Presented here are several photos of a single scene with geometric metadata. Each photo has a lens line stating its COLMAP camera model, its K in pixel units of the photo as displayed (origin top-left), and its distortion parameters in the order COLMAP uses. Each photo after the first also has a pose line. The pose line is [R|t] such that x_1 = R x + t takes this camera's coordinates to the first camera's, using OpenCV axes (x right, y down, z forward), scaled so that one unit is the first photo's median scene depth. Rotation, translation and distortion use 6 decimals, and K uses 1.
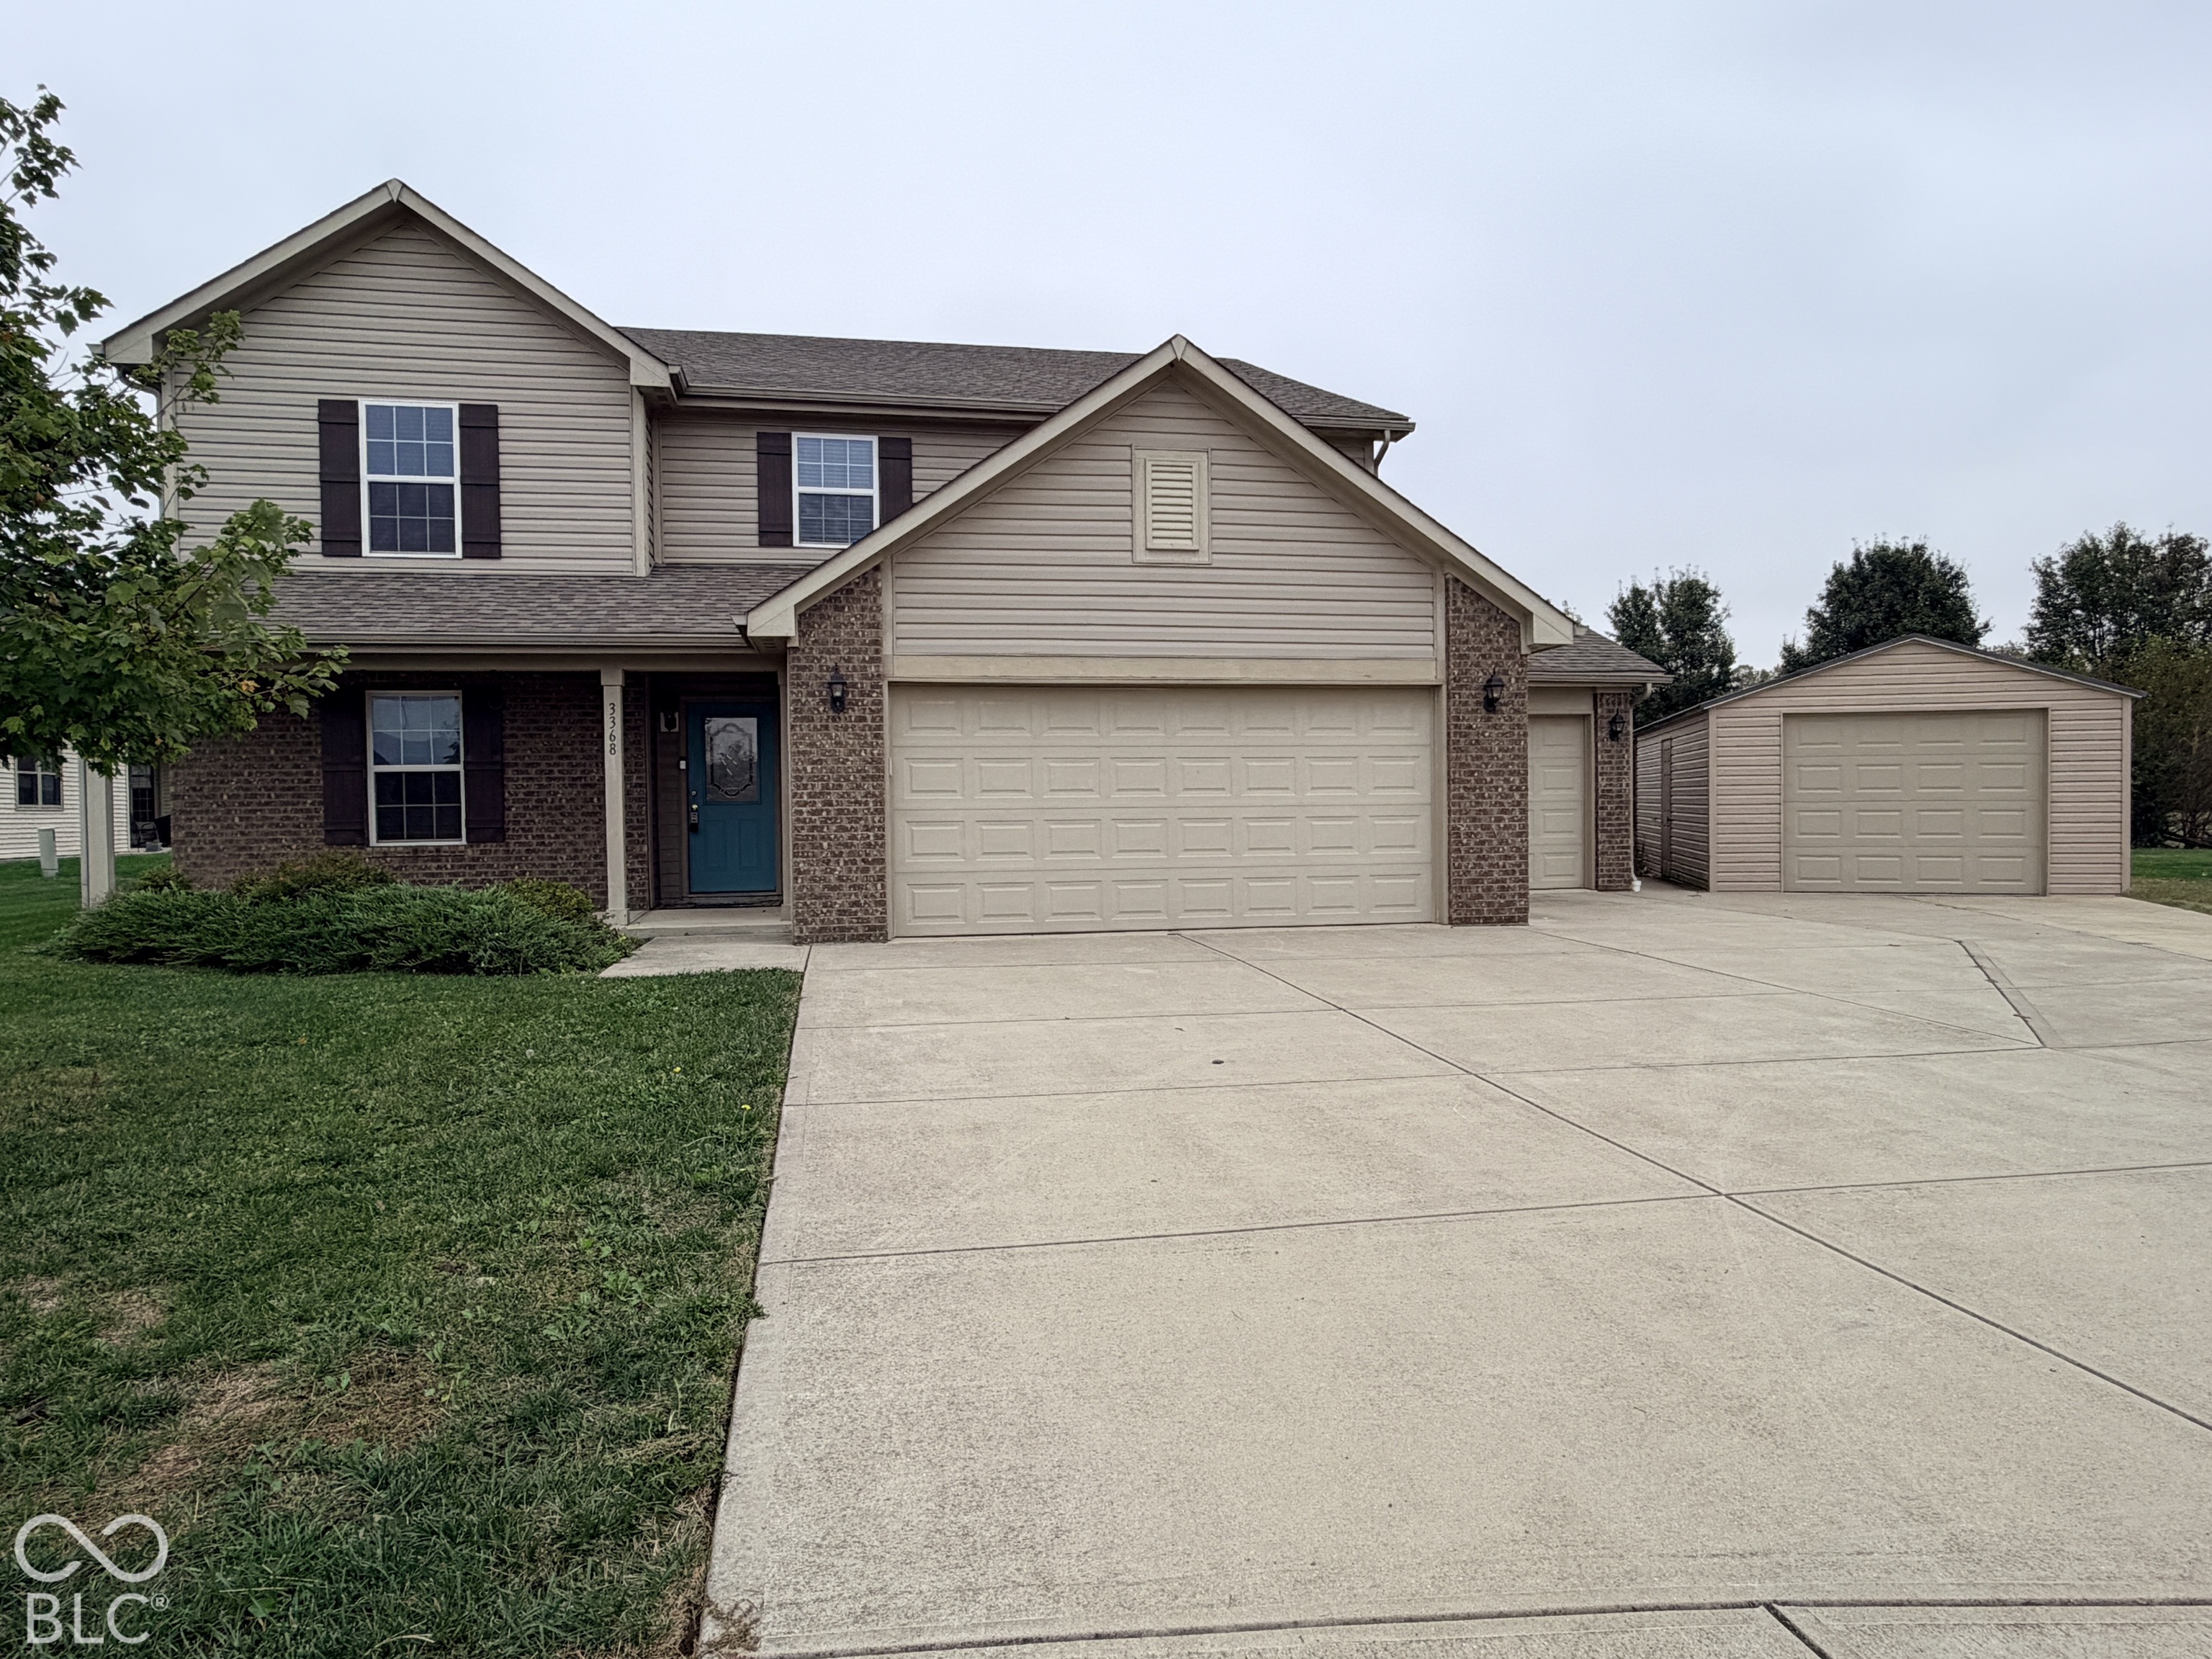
lens RADIAL K [[1365.1, 0, 1106.4], [0, 1365.1, 830.4], [0, 0, 1]] dist [-0.010524, 0.006717]
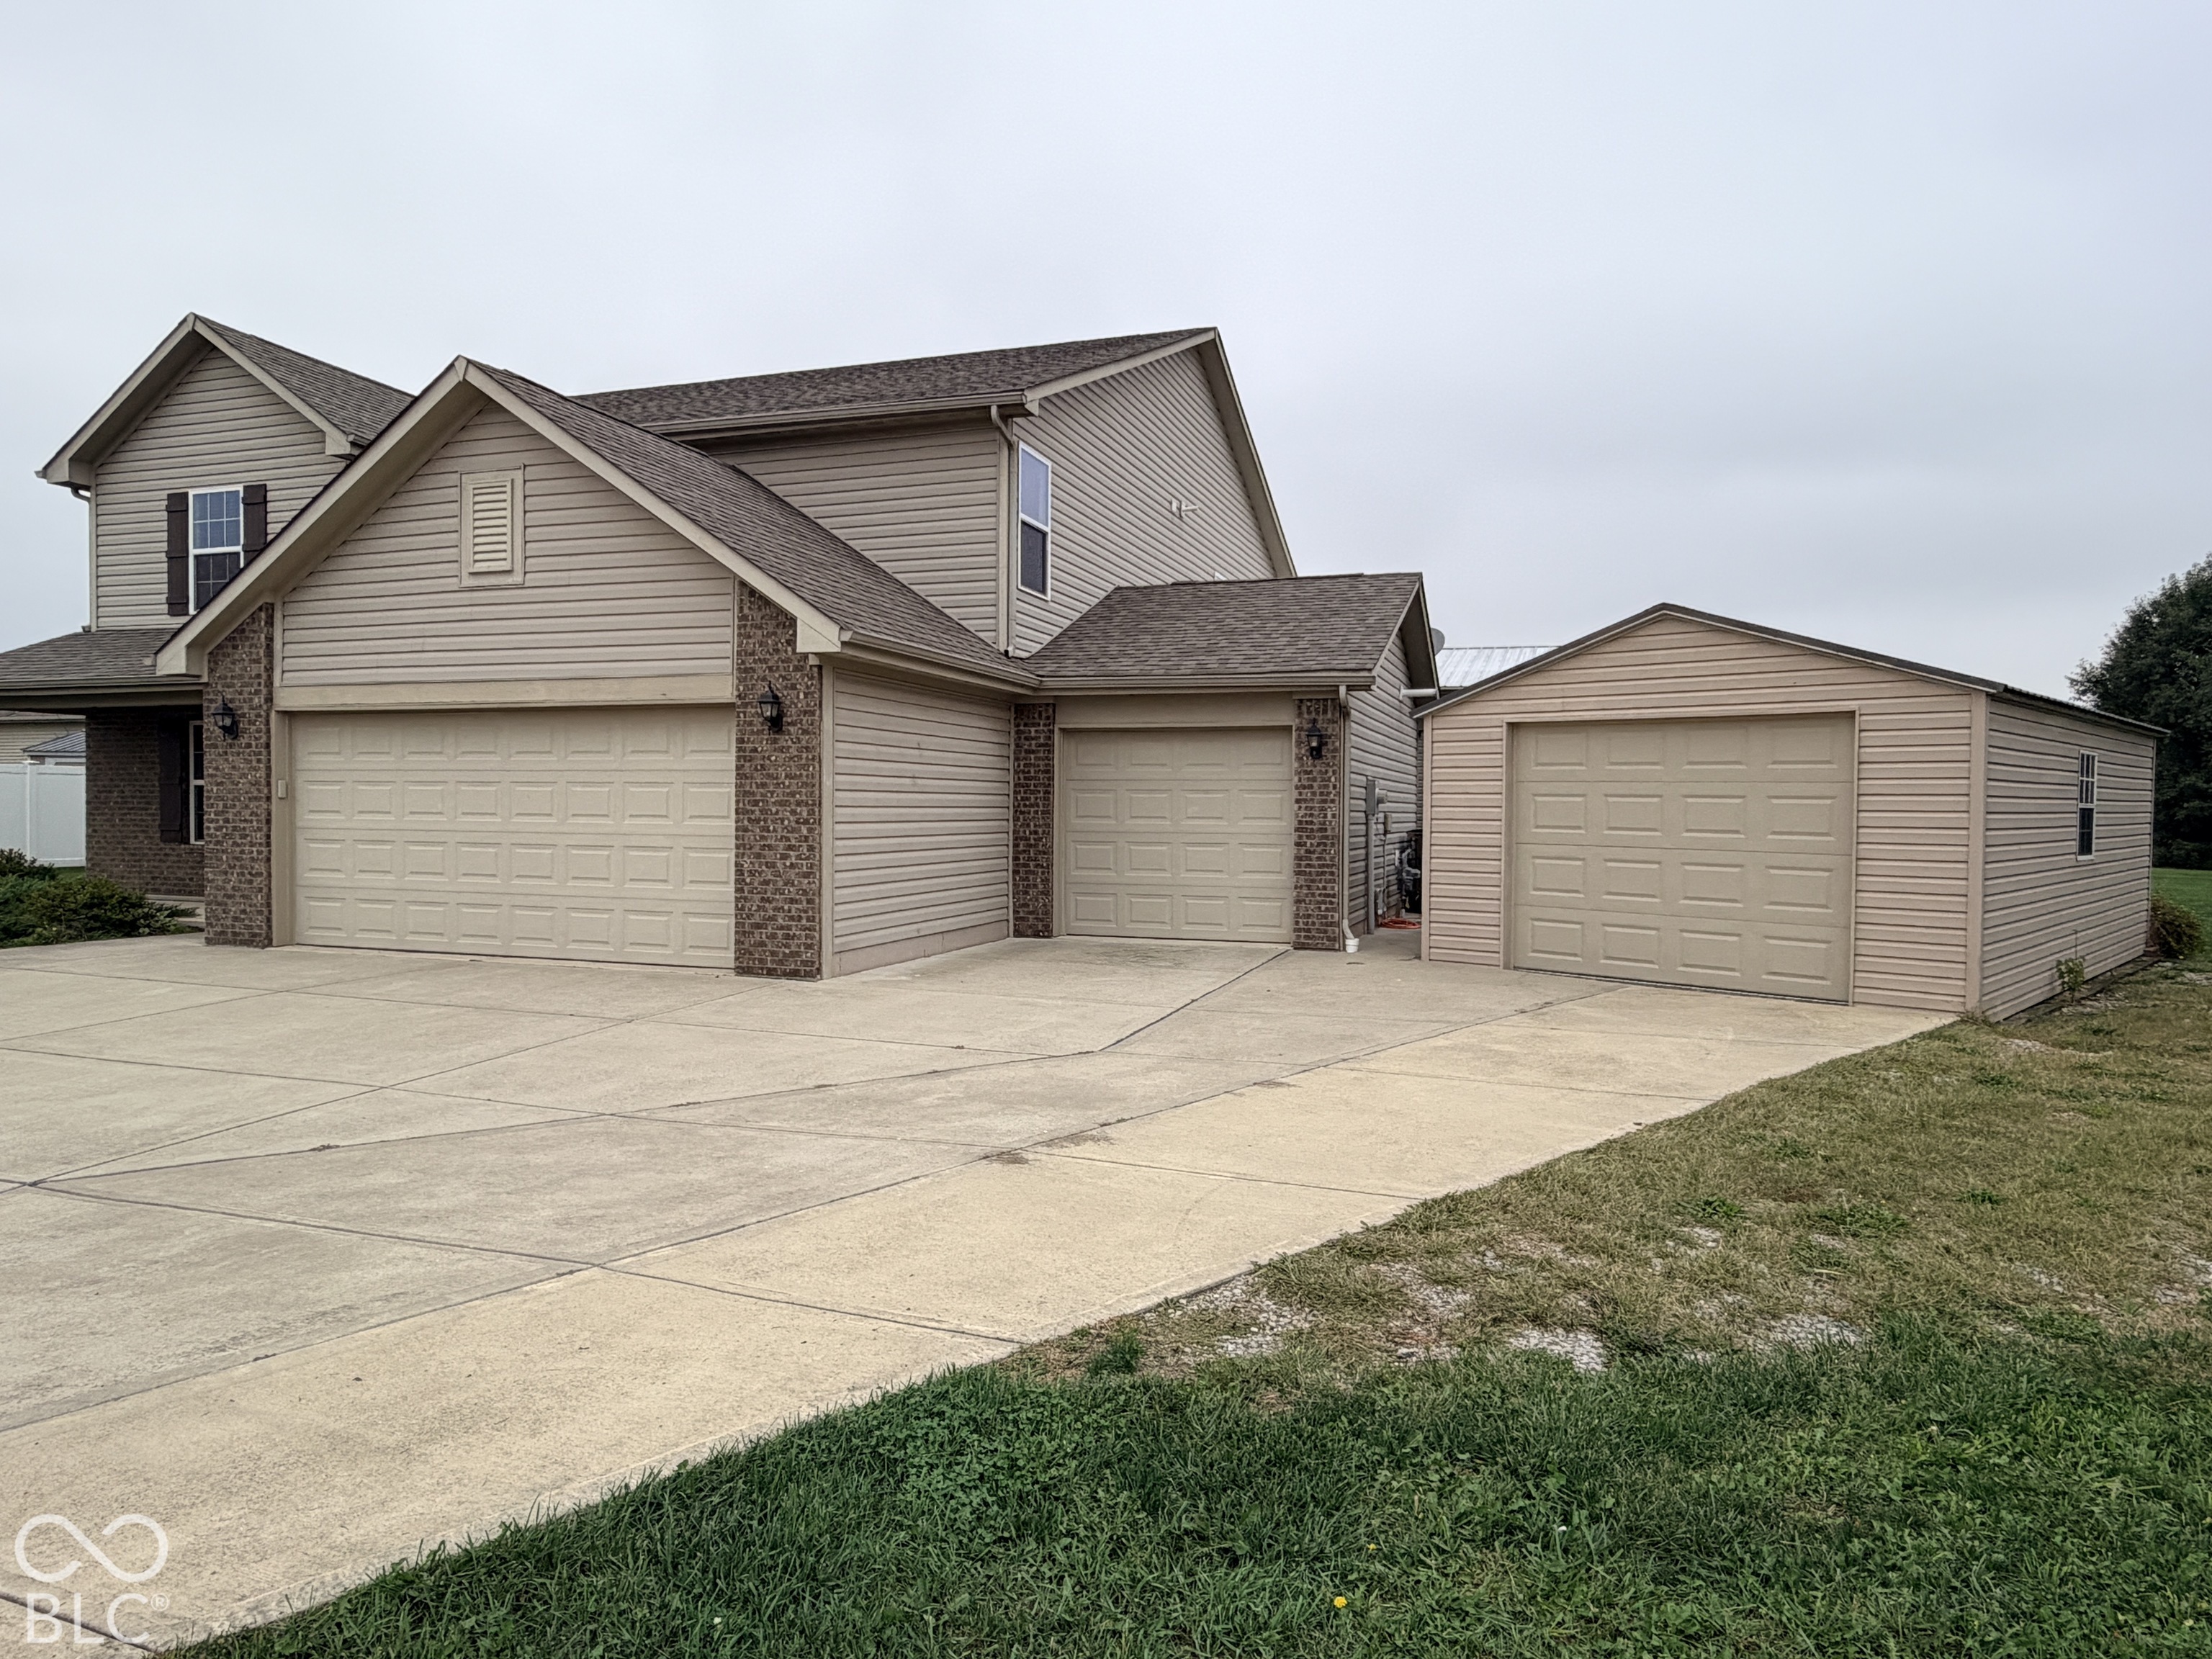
lens RADIAL K [[1365.1, 0, 1109.8], [0, 1365.1, 828.1], [0, 0, 1]] dist [-0.010524, 0.006717]
pose [[0.872906, 0.026450, -0.487170, 0.836542], [-0.028140, 0.999597, 0.003849, -0.033118], [0.487075, 0.010349, 0.873299, 0.323612]]
